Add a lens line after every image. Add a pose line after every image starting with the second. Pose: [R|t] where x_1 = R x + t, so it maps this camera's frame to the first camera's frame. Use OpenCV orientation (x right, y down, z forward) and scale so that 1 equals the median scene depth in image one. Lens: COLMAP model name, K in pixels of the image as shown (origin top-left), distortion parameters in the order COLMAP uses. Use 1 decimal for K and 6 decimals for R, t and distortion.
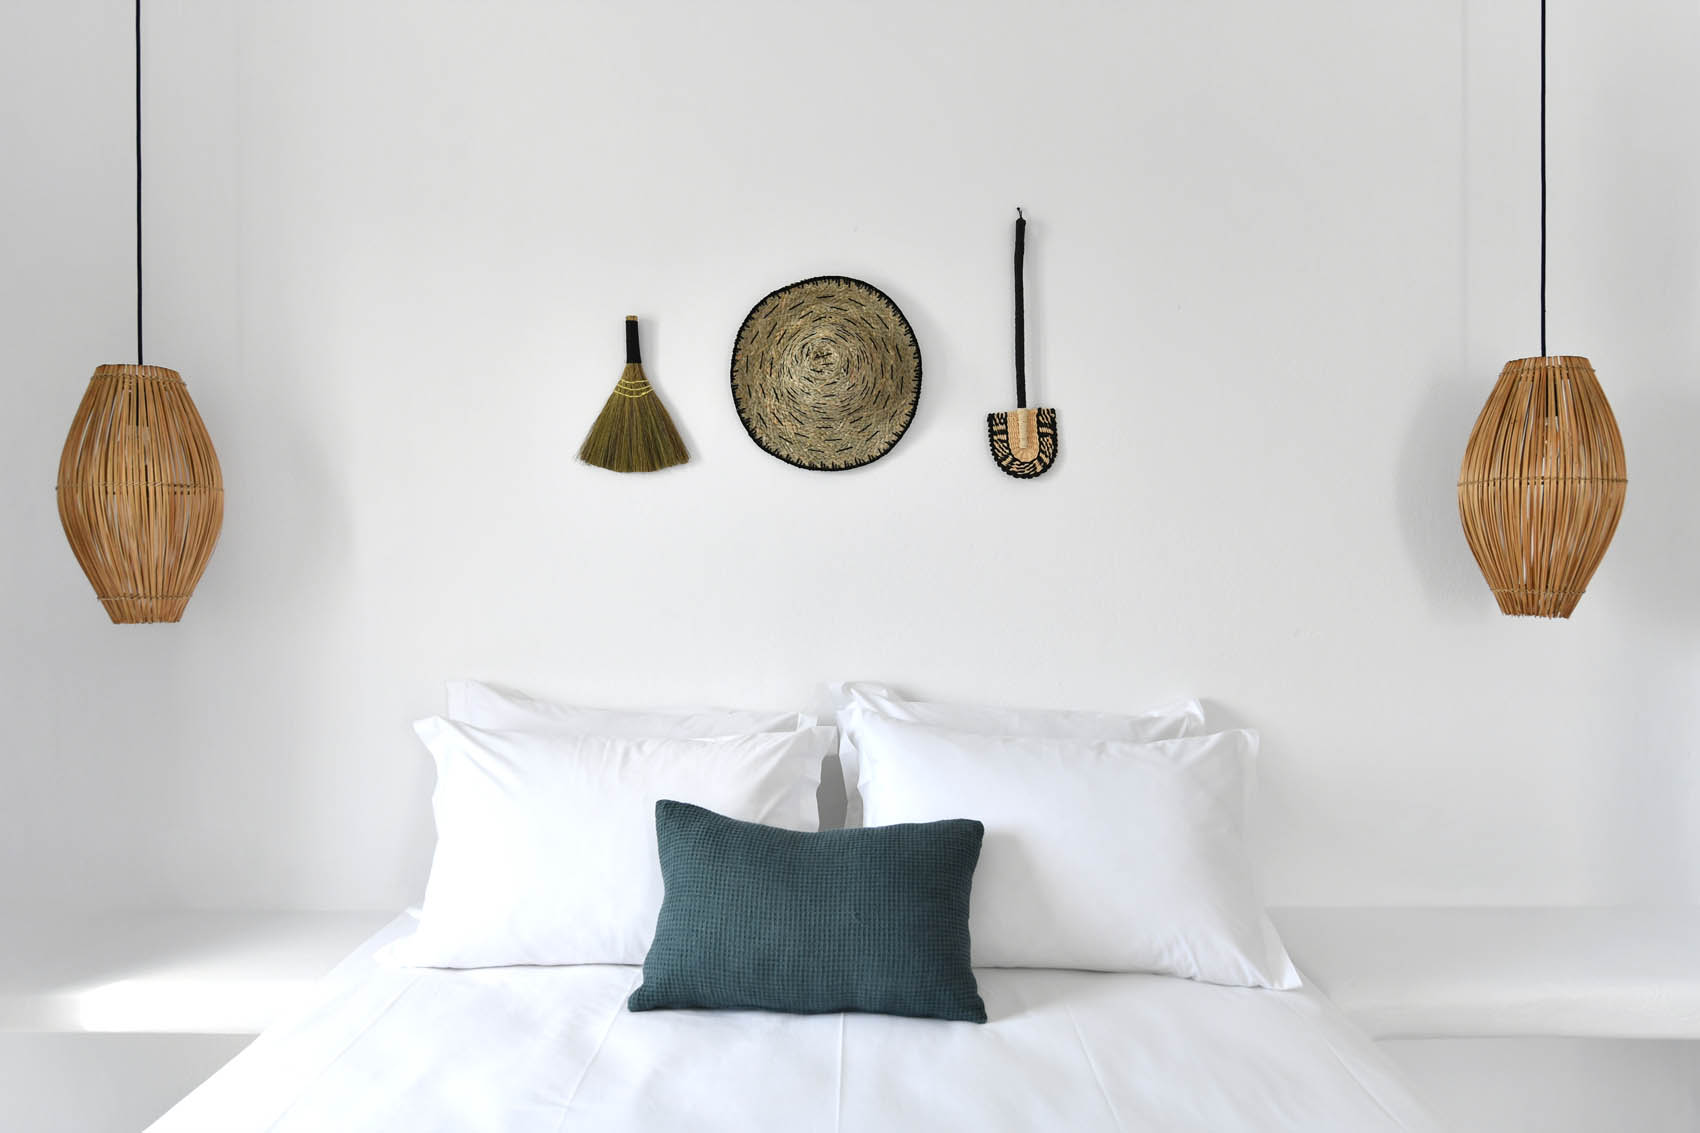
lens RADIAL K [[877.6, 0, 875.2], [0, 877.6, 527.3], [0, 0, 1]] dist [0.020831, 0.000270]
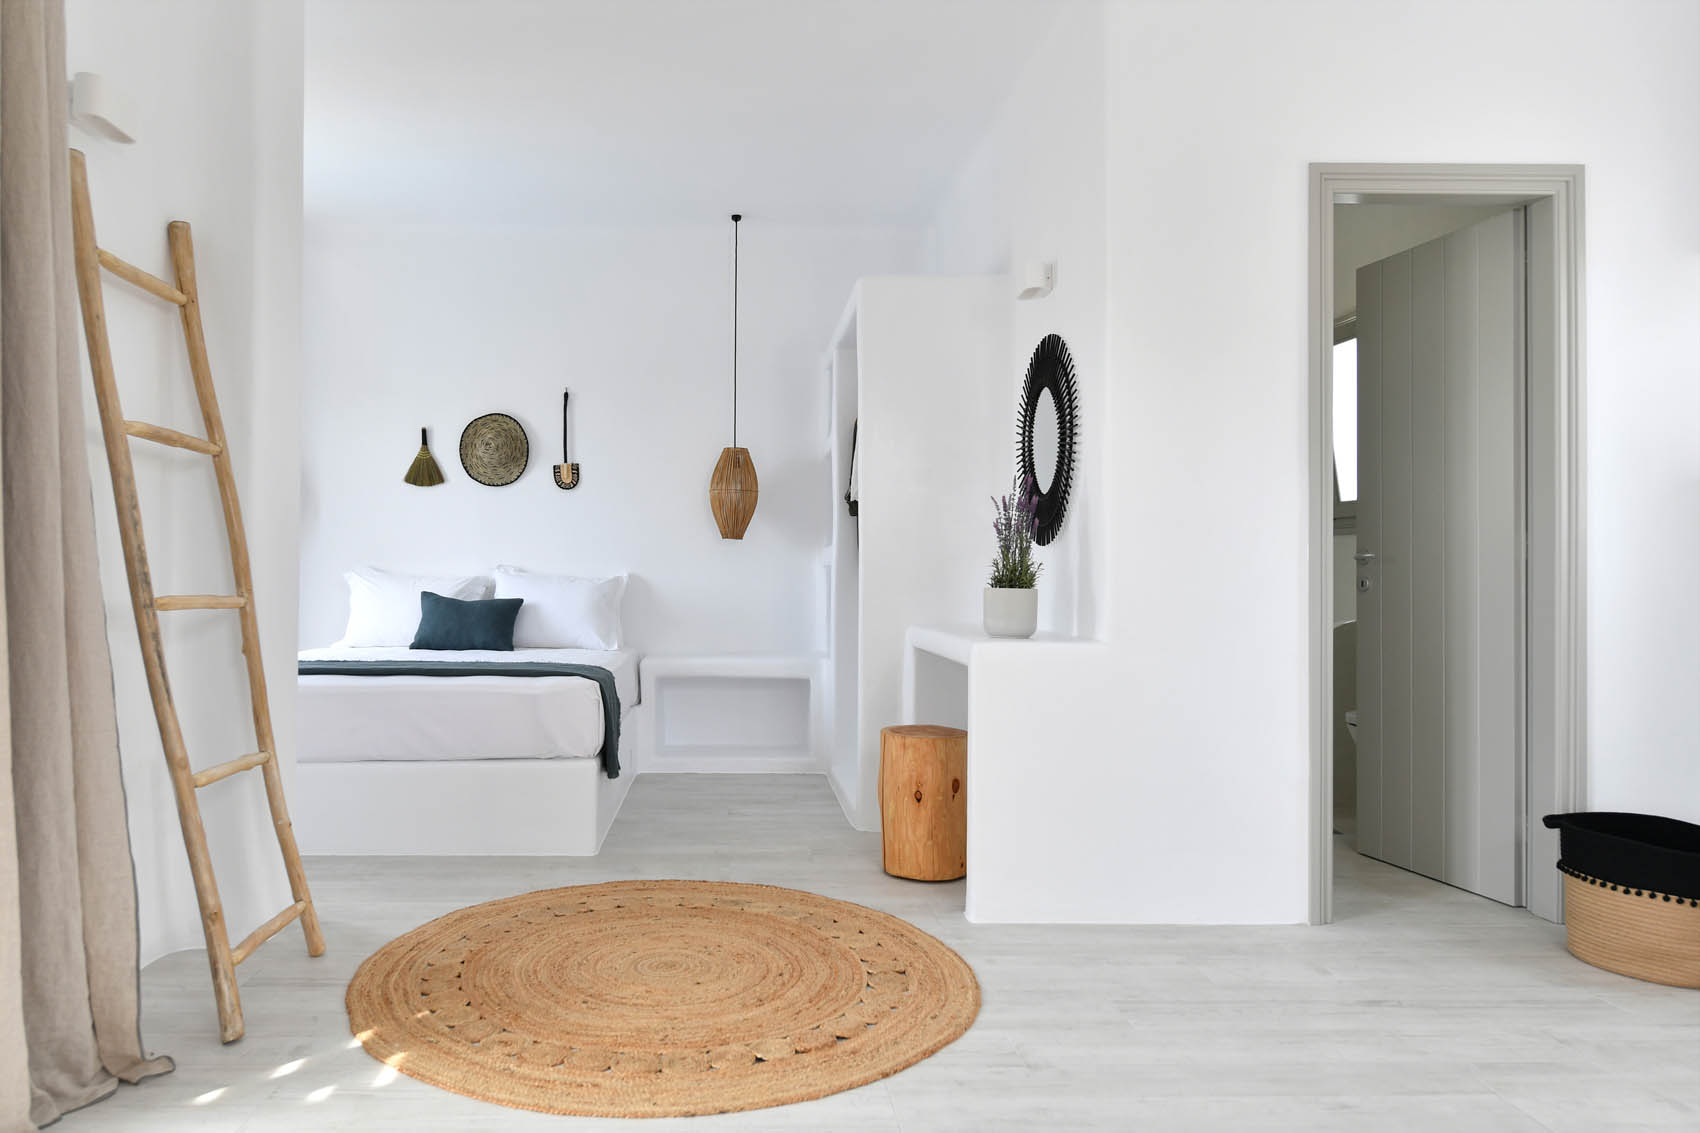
lens RADIAL K [[1242.3, 0, 845.6], [0, 1242.3, 574.3], [0, 0, 1]] dist [-0.008735, 0.000227]
pose [[0.998323, 0.011330, -0.056778, 1.227472], [-0.011605, 0.999923, -0.004505, 0.207257], [0.056723, 0.005157, 0.998377, -2.698049]]
